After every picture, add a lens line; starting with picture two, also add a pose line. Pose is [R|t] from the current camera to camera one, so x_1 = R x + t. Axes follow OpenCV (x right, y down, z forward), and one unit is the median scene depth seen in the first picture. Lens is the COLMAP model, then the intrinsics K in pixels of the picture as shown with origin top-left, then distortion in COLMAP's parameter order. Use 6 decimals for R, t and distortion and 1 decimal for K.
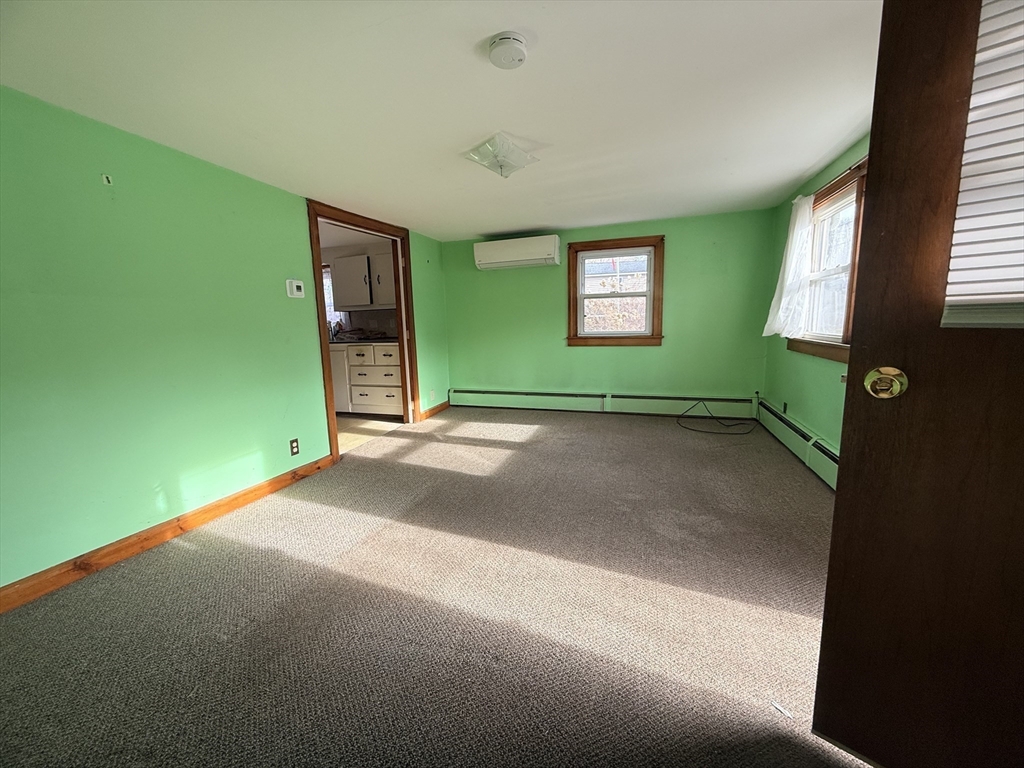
lens RADIAL K [[412.3, 0, 512.0], [0, 412.3, 384.0], [0, 0, 1]] dist [0.001548, 0.000206]
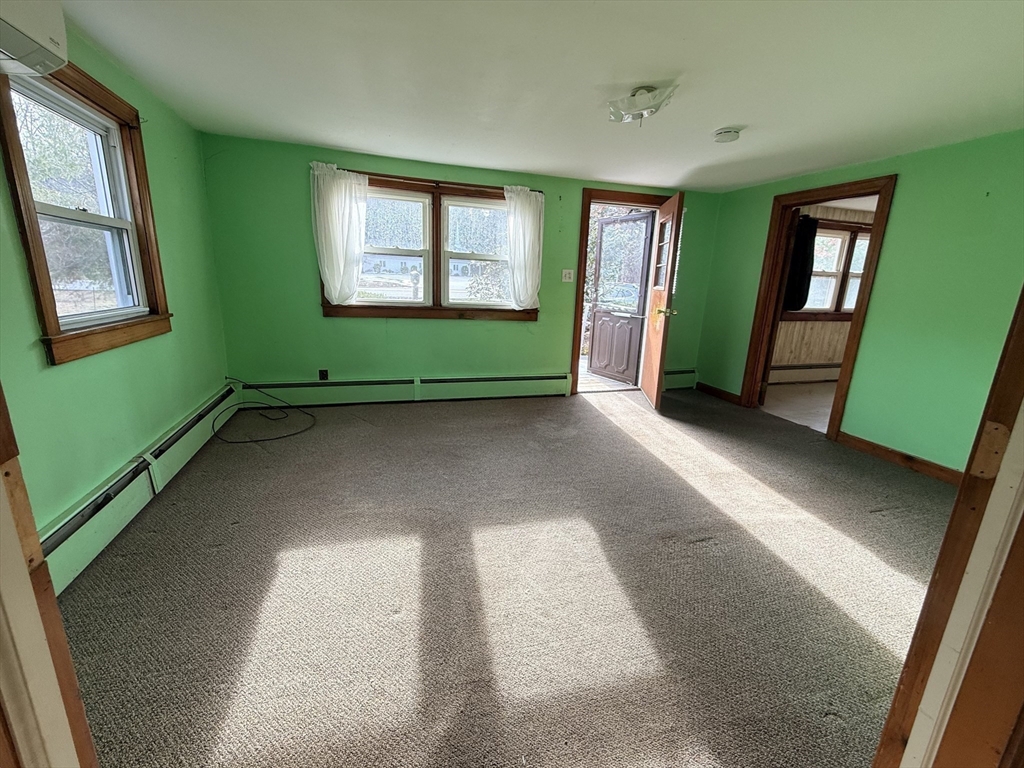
lens RADIAL K [[412.3, 0, 512.0], [0, 412.3, 384.0], [0, 0, 1]] dist [0.001548, 0.000206]
pose [[-0.577137, -0.198105, 0.792255, -0.440973], [0.090352, 0.948685, 0.303040, -0.198113], [-0.811634, 0.246477, -0.529622, 1.231558]]
